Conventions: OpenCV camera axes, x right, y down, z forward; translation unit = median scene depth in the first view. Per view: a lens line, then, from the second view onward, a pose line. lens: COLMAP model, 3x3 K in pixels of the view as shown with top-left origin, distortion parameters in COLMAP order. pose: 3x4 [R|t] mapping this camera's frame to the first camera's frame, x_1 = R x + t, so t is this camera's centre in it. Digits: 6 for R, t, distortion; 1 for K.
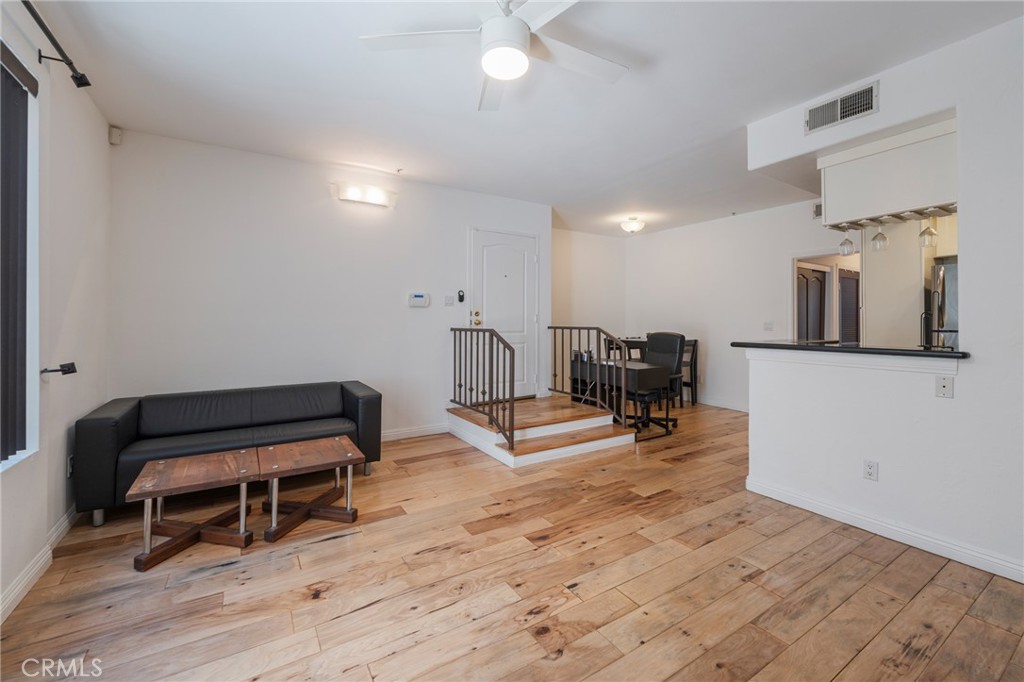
lens RADIAL K [[403.6, 0, 511.9], [0, 403.6, 320.9], [0, 0, 1]] dist [-0.000078, -0.000131]
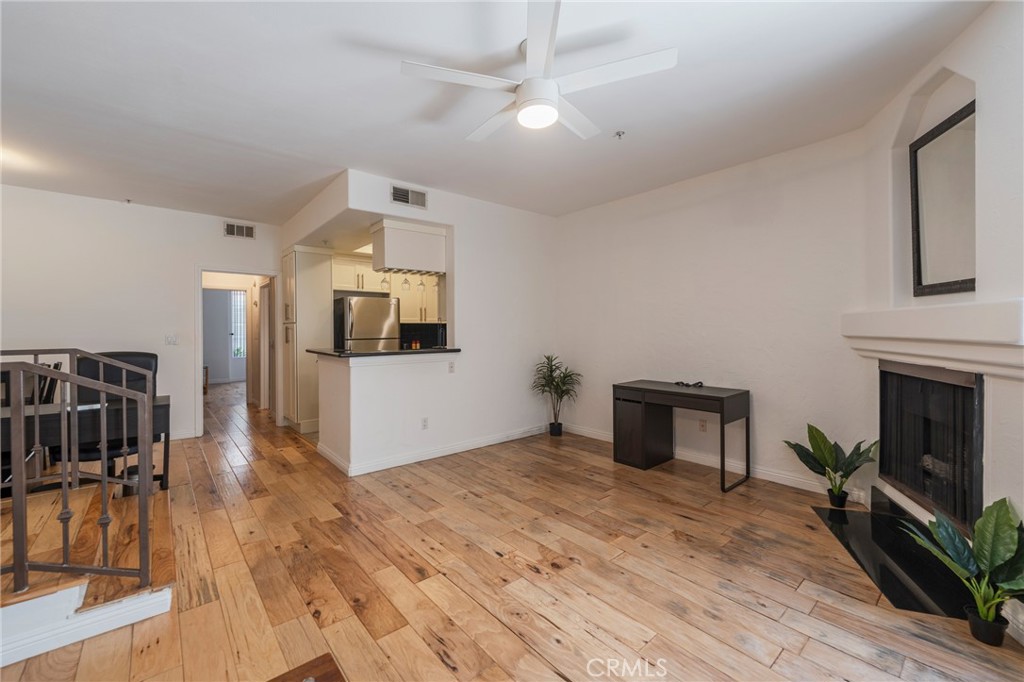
lens RADIAL K [[423.6, 0, 510.6], [0, 423.6, 320.8], [0, 0, 1]] dist [0.003305, 0.000103]
pose [[-0.134754, 0.020596, 0.990665, -0.889977], [-0.003673, 0.999767, -0.021285, -0.006703], [-0.990872, -0.006507, -0.134647, 0.911999]]
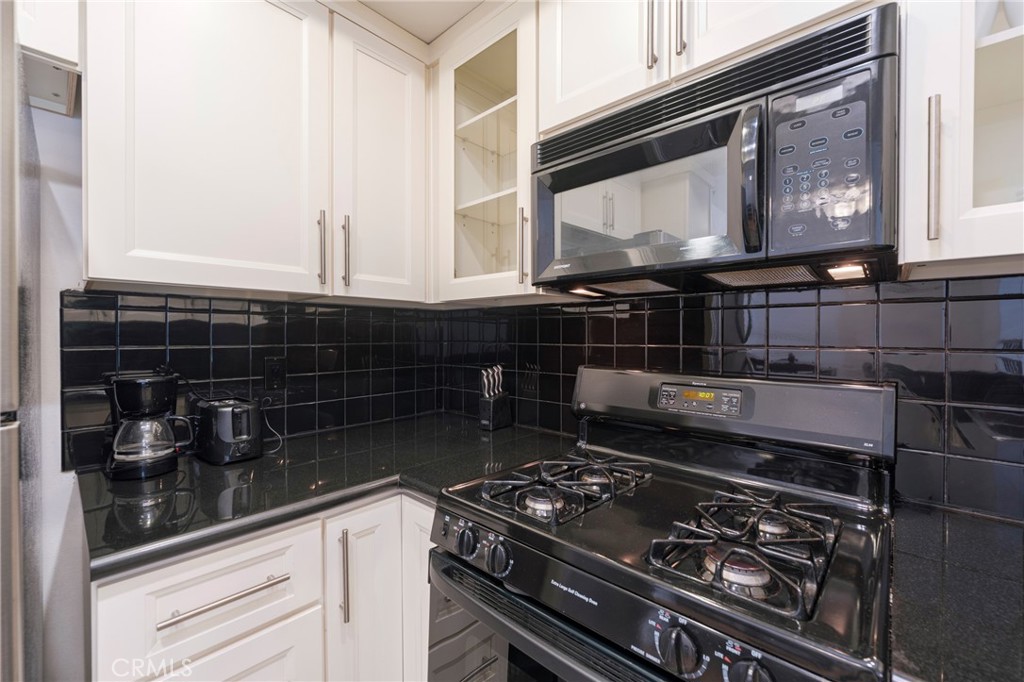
lens RADIAL K [[411.7, 0, 510.3], [0, 411.7, 337.2], [0, 0, 1]] dist [-0.001789, -0.000456]
pose [[-0.257462, -0.011563, 0.966219, 1.372249], [-0.008112, 0.999919, 0.009805, -0.002182], [-0.966254, -0.005314, -0.257535, 1.024113]]
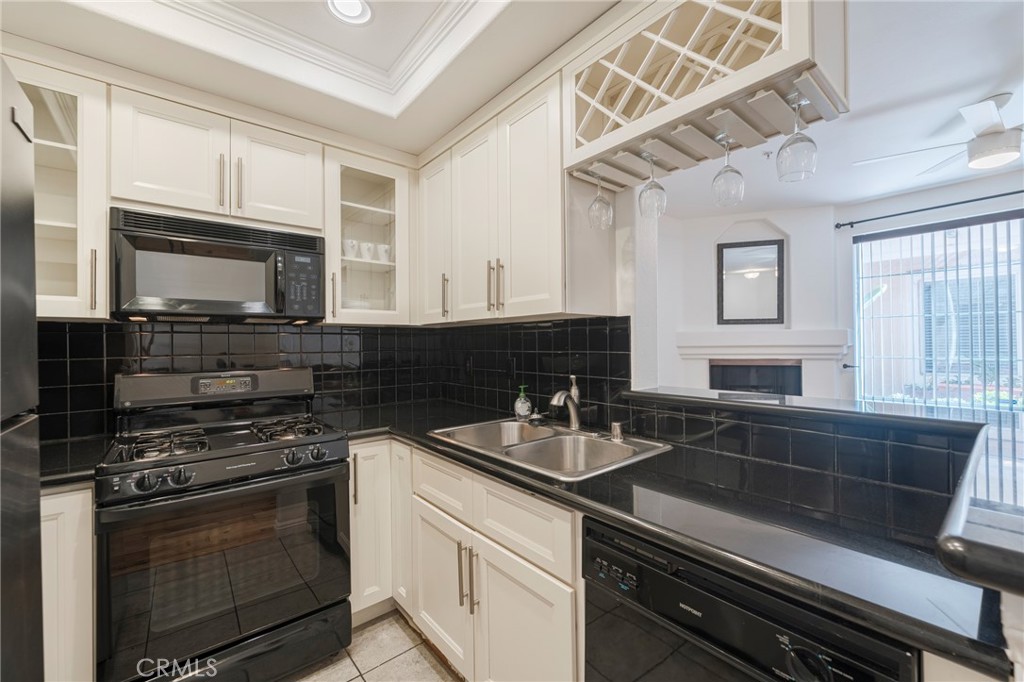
lens RADIAL K [[411.7, 0, 510.3], [0, 411.7, 337.2], [0, 0, 1]] dist [-0.001789, -0.000456]
pose [[-0.991052, 0.005228, -0.133376, 1.310482], [0.008041, 0.999756, -0.020561, -0.002797], [0.133236, -0.021449, -0.990852, 1.578497]]
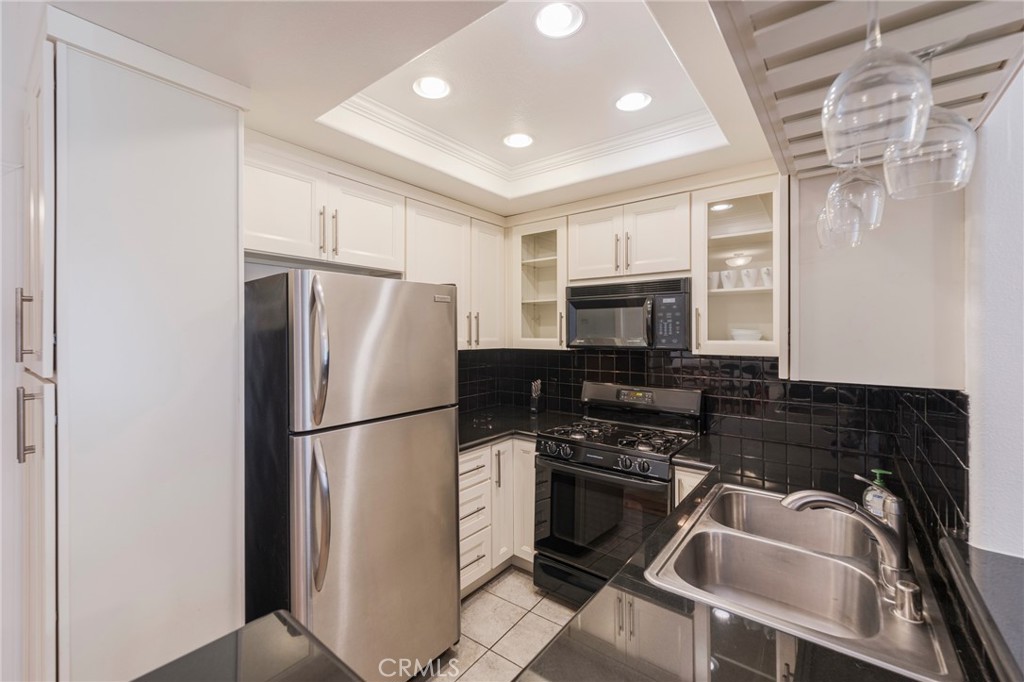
lens RADIAL K [[423.6, 0, 510.6], [0, 423.6, 320.8], [0, 0, 1]] dist [0.003305, 0.000103]
pose [[-0.347315, 0.016256, 0.937608, 0.814634], [-0.010378, 0.999722, -0.021177, -0.102844], [-0.937691, -0.017085, -0.347050, 1.412588]]
